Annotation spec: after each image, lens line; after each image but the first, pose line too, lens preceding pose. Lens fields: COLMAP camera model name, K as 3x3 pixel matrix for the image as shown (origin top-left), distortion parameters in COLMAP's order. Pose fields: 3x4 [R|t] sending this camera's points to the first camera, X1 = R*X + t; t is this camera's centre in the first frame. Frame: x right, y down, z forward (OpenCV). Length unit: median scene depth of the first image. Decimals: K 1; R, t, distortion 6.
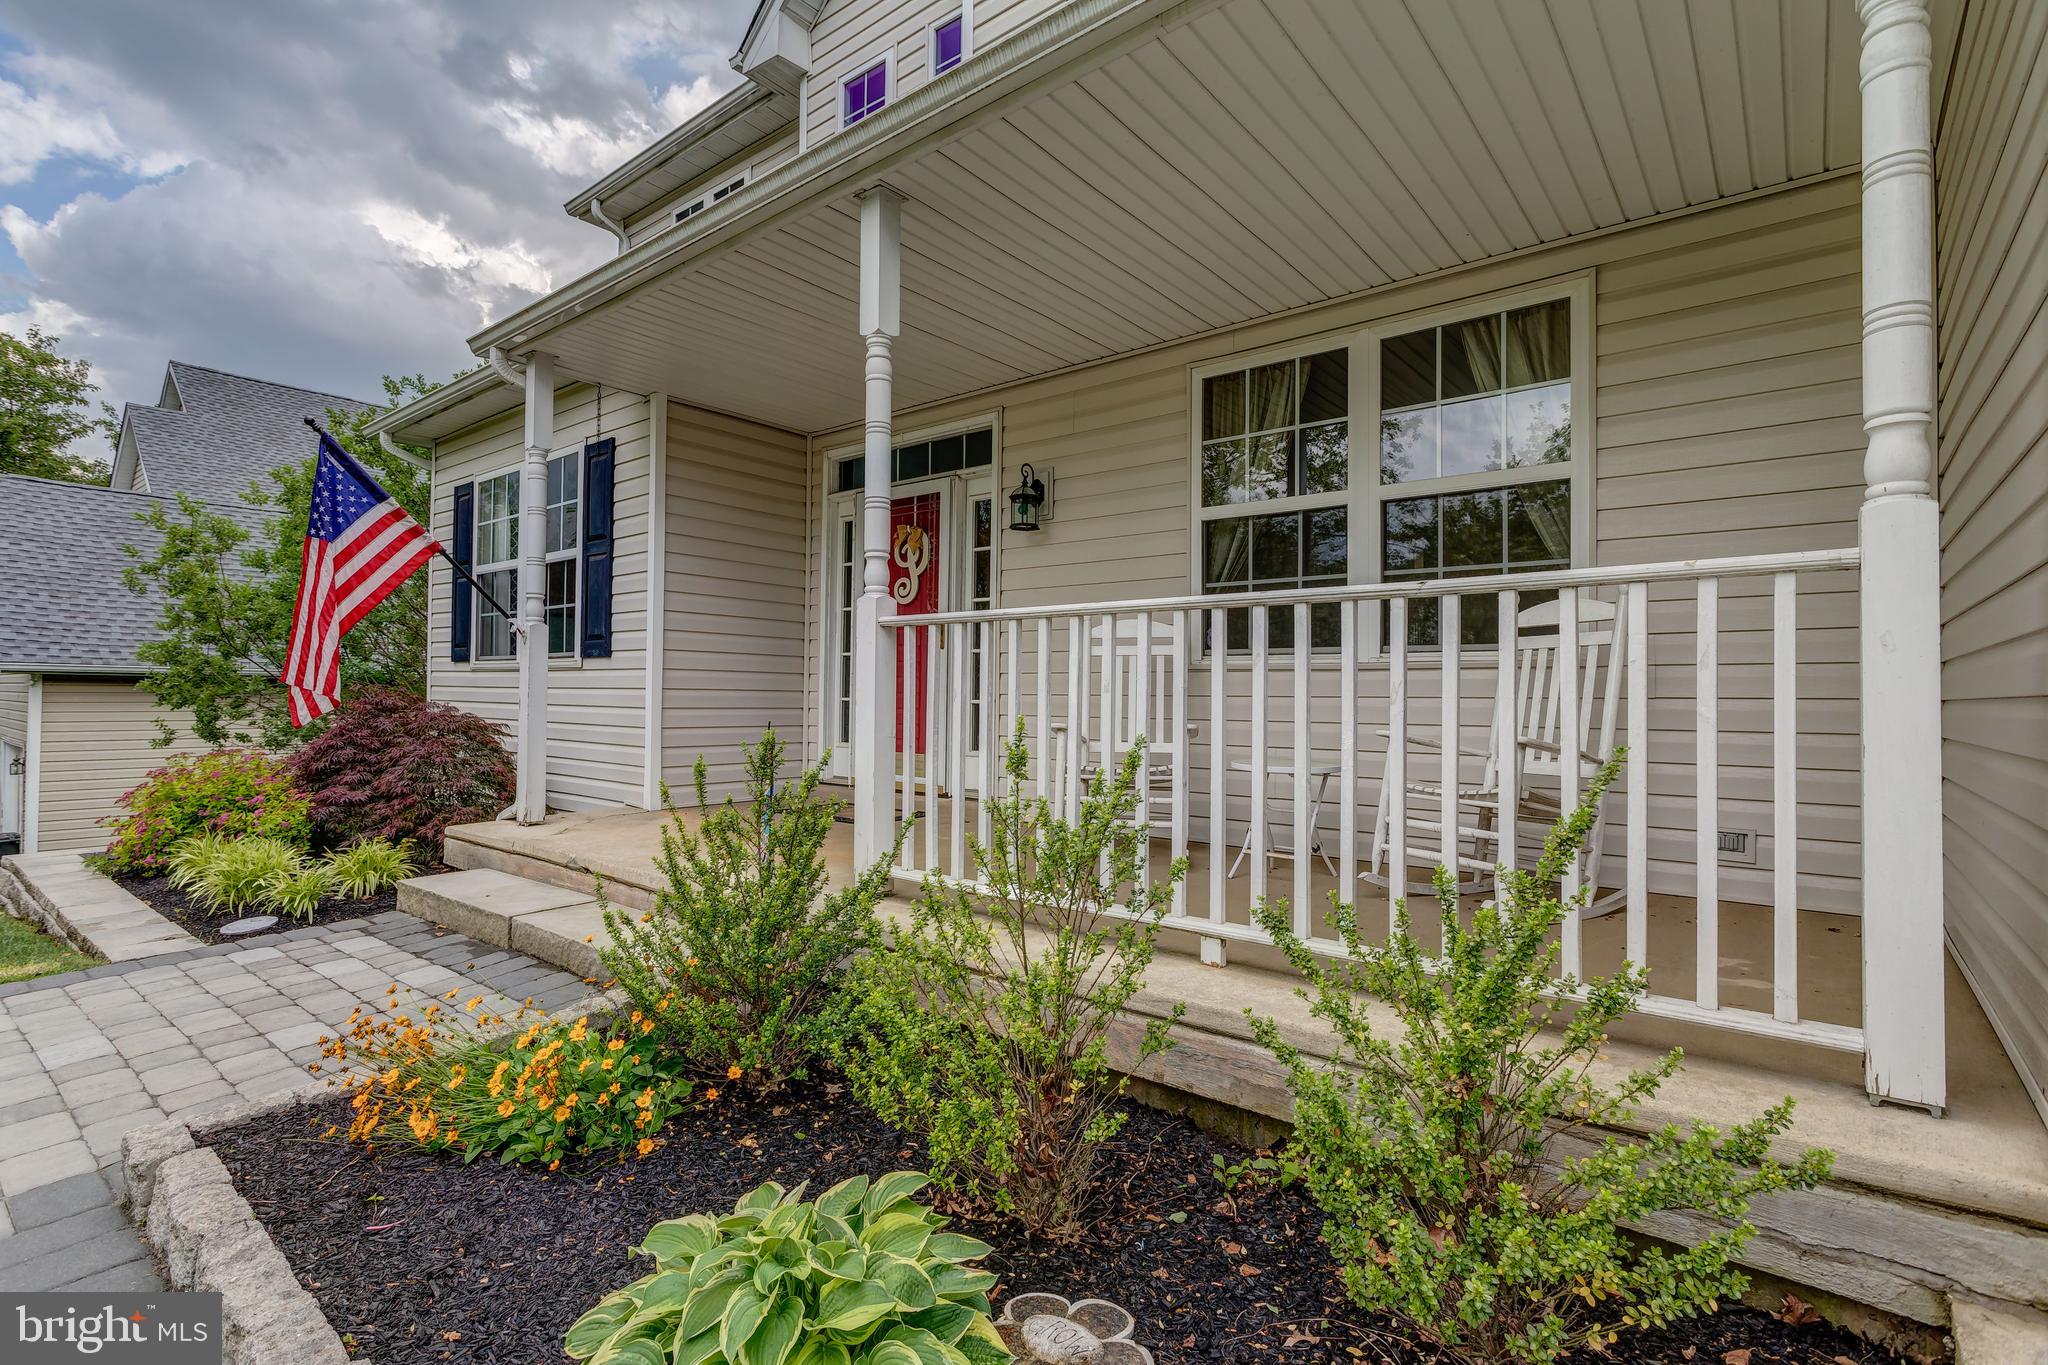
lens RADIAL K [[971.5, 0, 1017.0], [0, 971.5, 662.3], [0, 0, 1]] dist [0.012907, -0.000196]
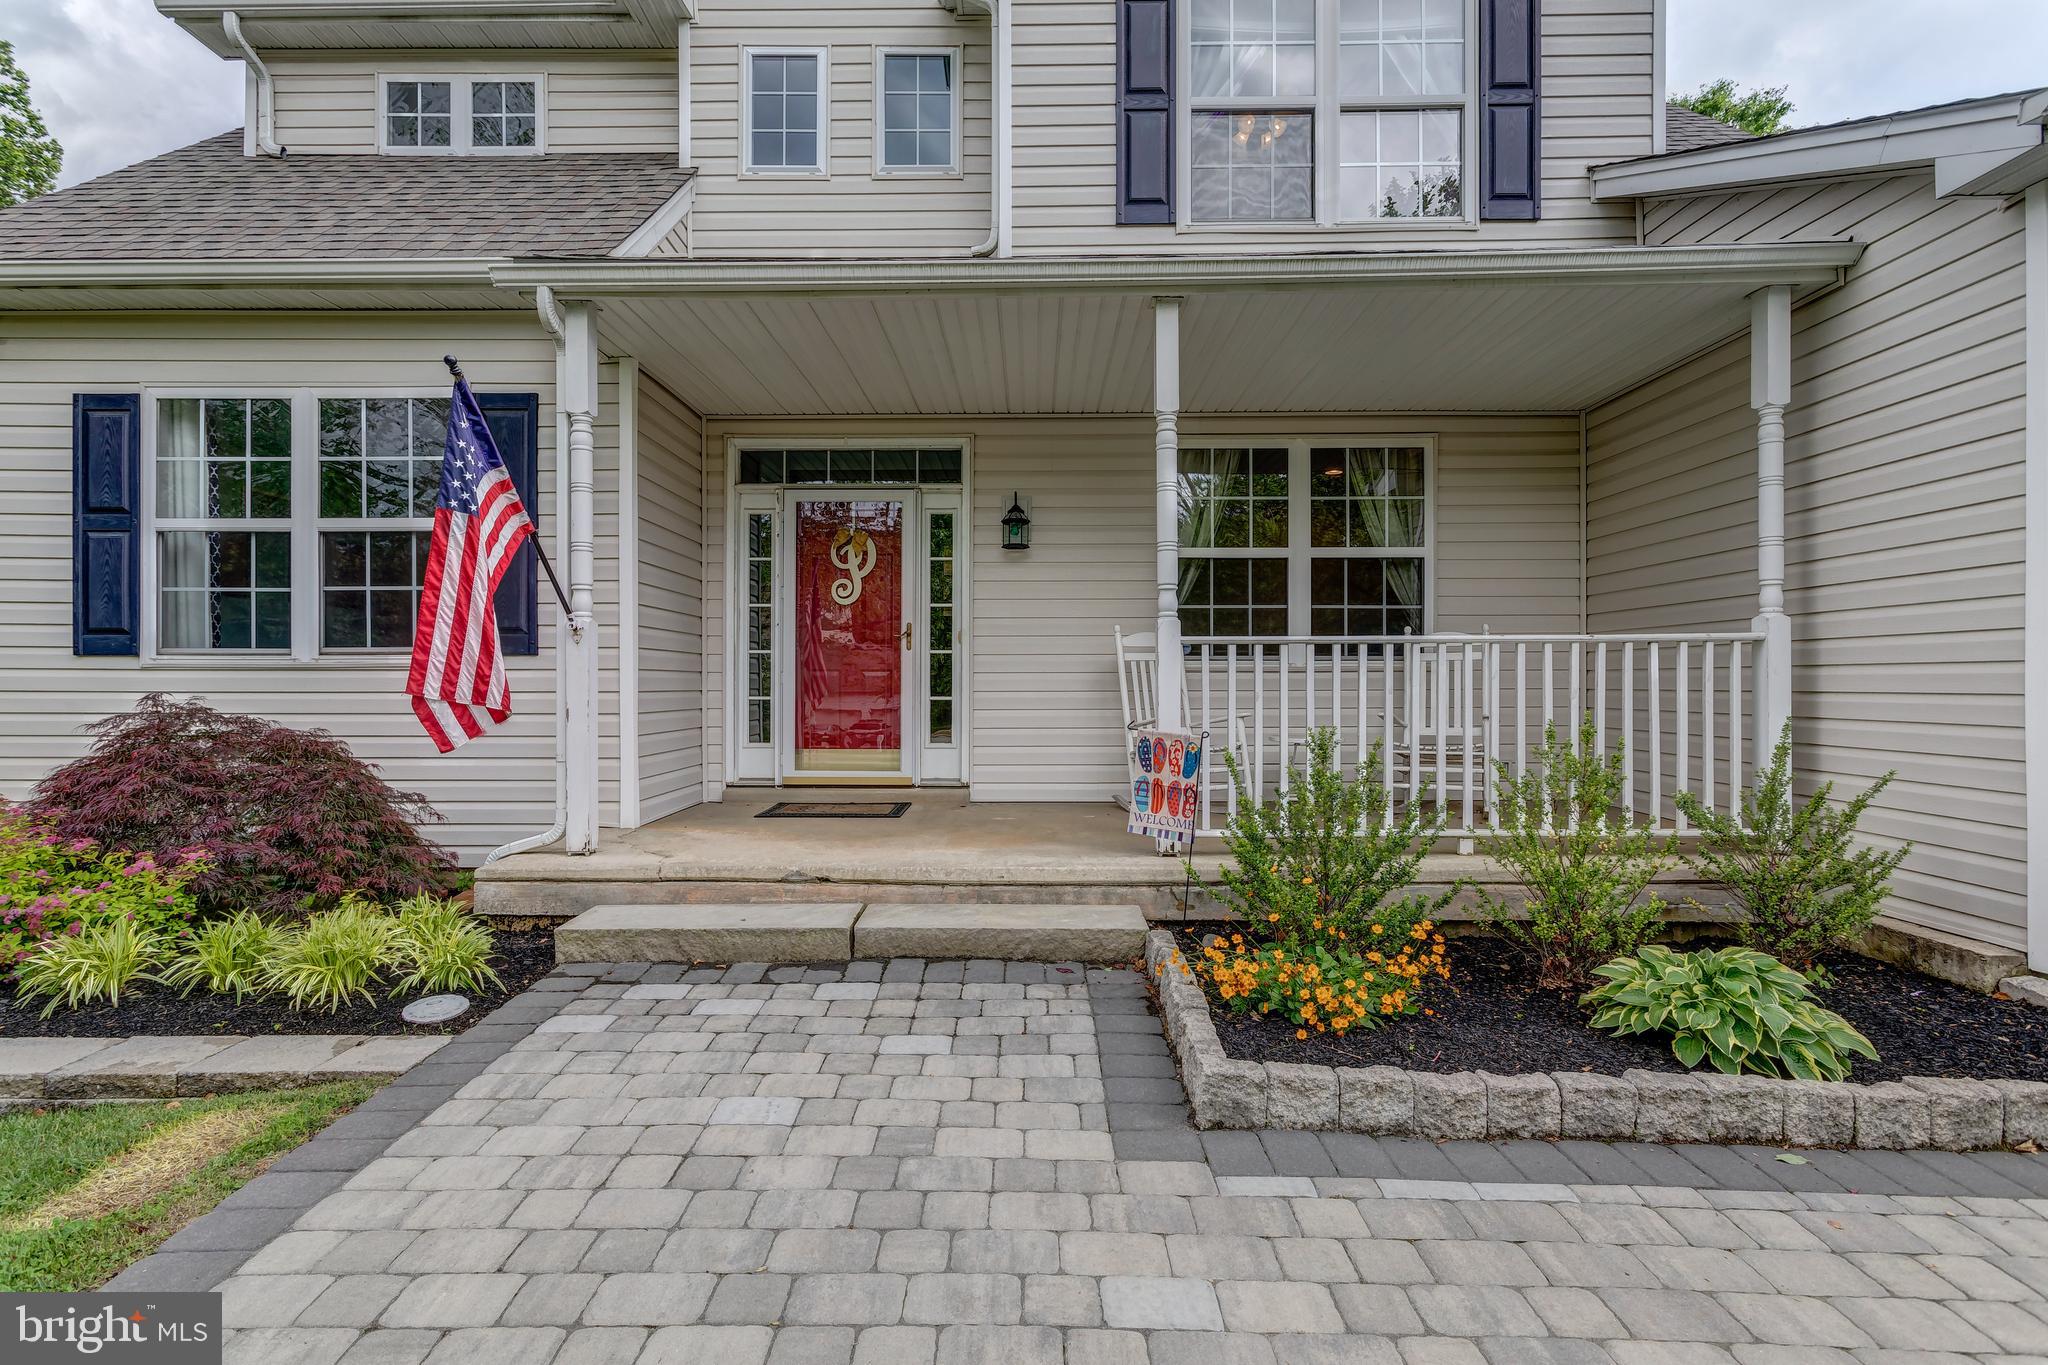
lens RADIAL K [[978.3, 0, 1039.4], [0, 978.3, 673.5], [0, 0, 1]] dist [0.012709, 0.000128]
pose [[0.778350, -0.006951, 0.627792, -0.715282], [-0.010676, 0.999648, 0.024305, -0.017234], [-0.627740, -0.025620, 0.778002, 0.076421]]
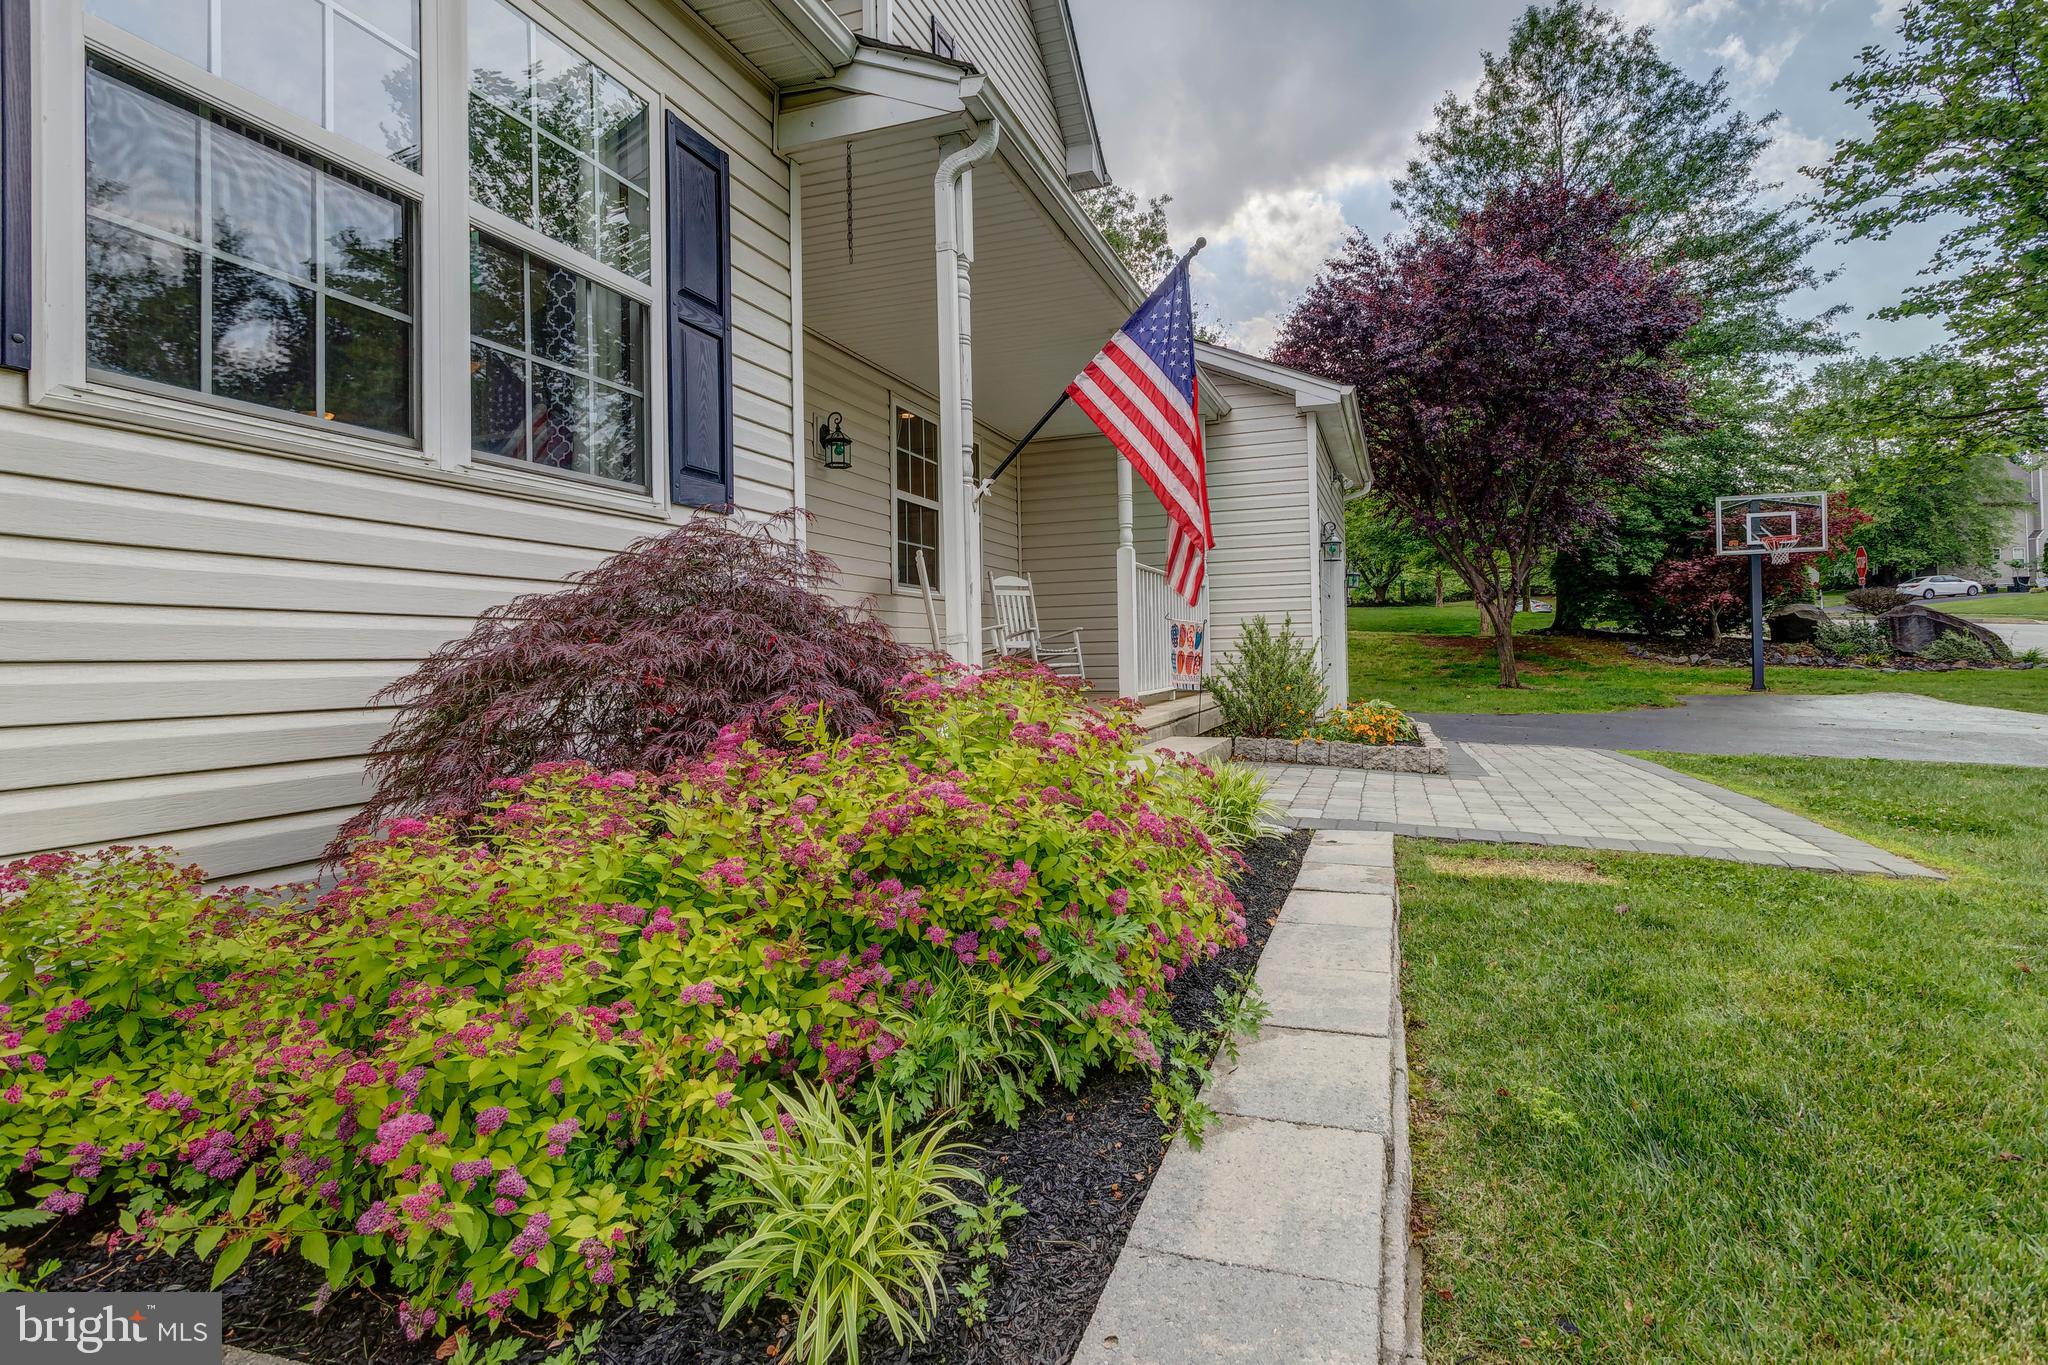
lens RADIAL K [[971.5, 0, 1017.0], [0, 971.5, 662.3], [0, 0, 1]] dist [0.012907, -0.000196]
pose [[-0.315959, -0.009749, 0.948723, -1.230388], [-0.011214, 0.999916, 0.006540, 0.093903], [-0.948707, -0.008572, -0.316041, 1.204727]]
